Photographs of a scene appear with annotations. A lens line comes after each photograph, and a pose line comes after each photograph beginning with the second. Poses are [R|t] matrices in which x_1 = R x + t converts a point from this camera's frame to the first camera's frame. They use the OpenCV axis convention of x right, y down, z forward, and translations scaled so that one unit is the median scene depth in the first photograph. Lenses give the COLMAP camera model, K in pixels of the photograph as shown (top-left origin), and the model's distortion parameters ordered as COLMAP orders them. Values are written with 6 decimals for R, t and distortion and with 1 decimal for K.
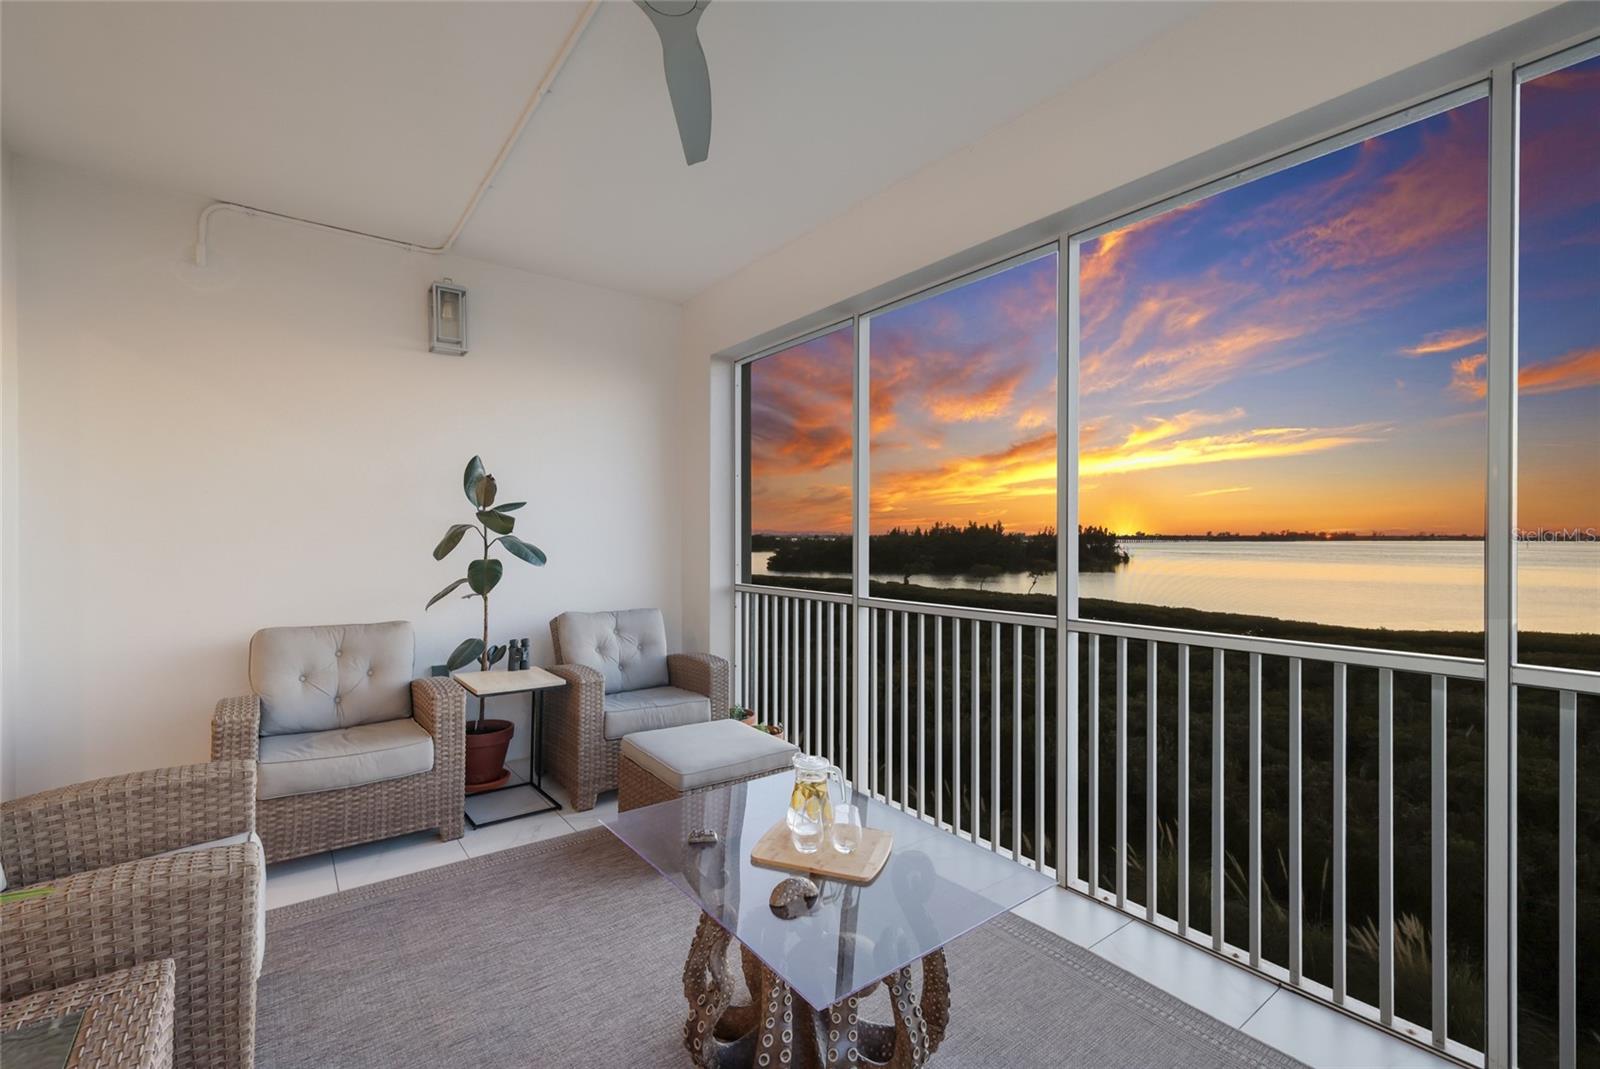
lens RADIAL K [[695.6, 0, 802.2], [0, 695.6, 538.8], [0, 0, 1]] dist [0.008119, -0.000937]
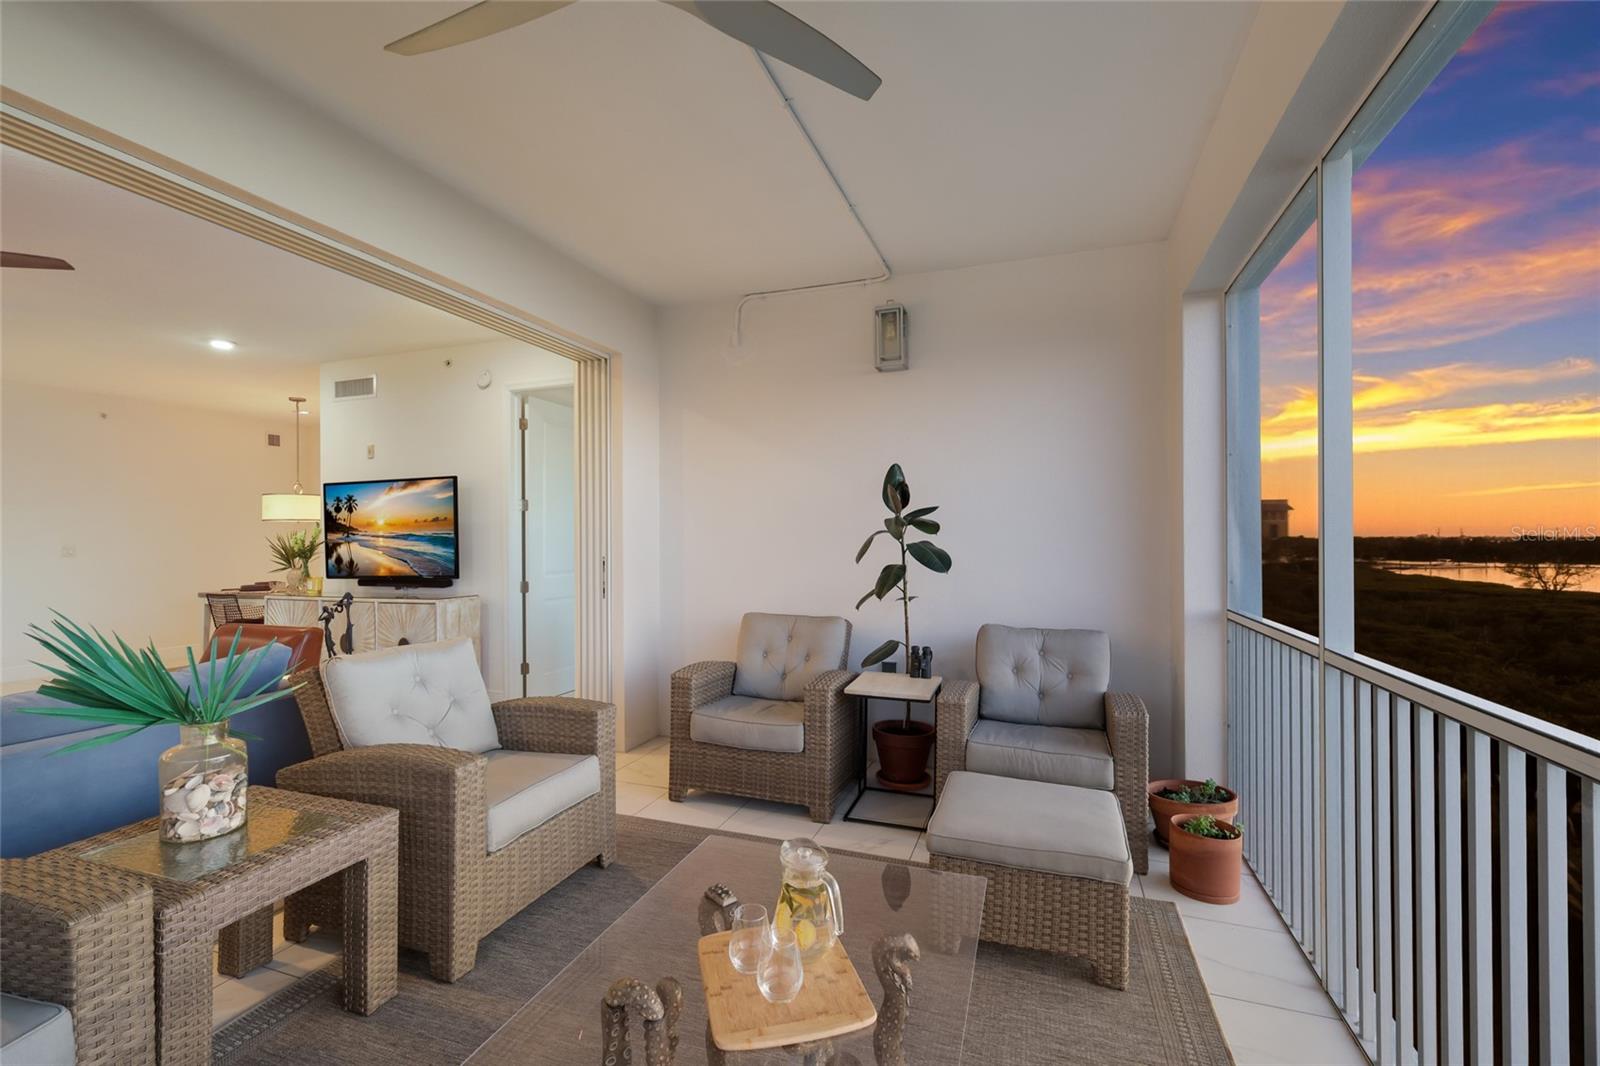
lens RADIAL K [[695.6, 0, 797.4], [0, 695.6, 536.9], [0, 0, 1]] dist [0.008119, -0.000937]
pose [[0.541779, -0.004171, -0.840511, 0.364166], [0.002219, 0.999991, -0.003532, -0.008059], [0.840518, 0.000048, 0.541783, 0.356885]]
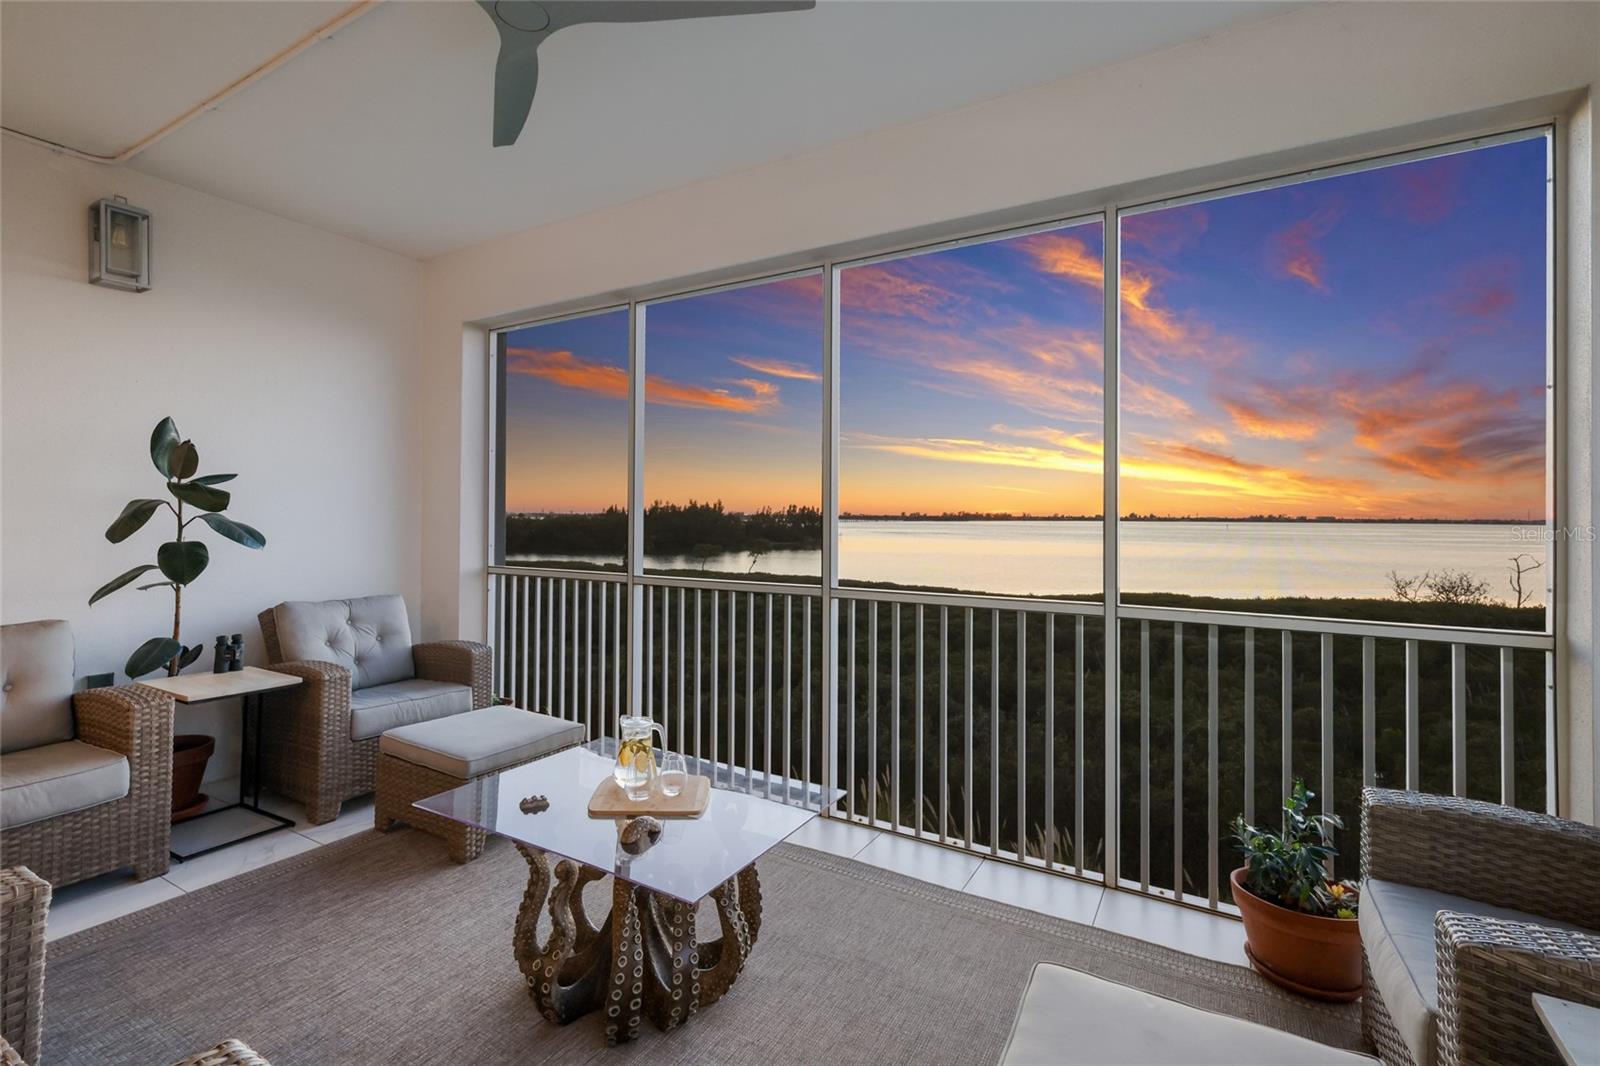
lens RADIAL K [[729.9, 0, 801.1], [0, 729.9, 507.0], [0, 0, 1]] dist [0.007612, -0.000402]
pose [[0.925039, 0.009797, 0.379745, -0.114059], [-0.004180, 0.999869, -0.015614, -0.001243], [-0.379848, 0.012856, 0.924959, -0.104850]]
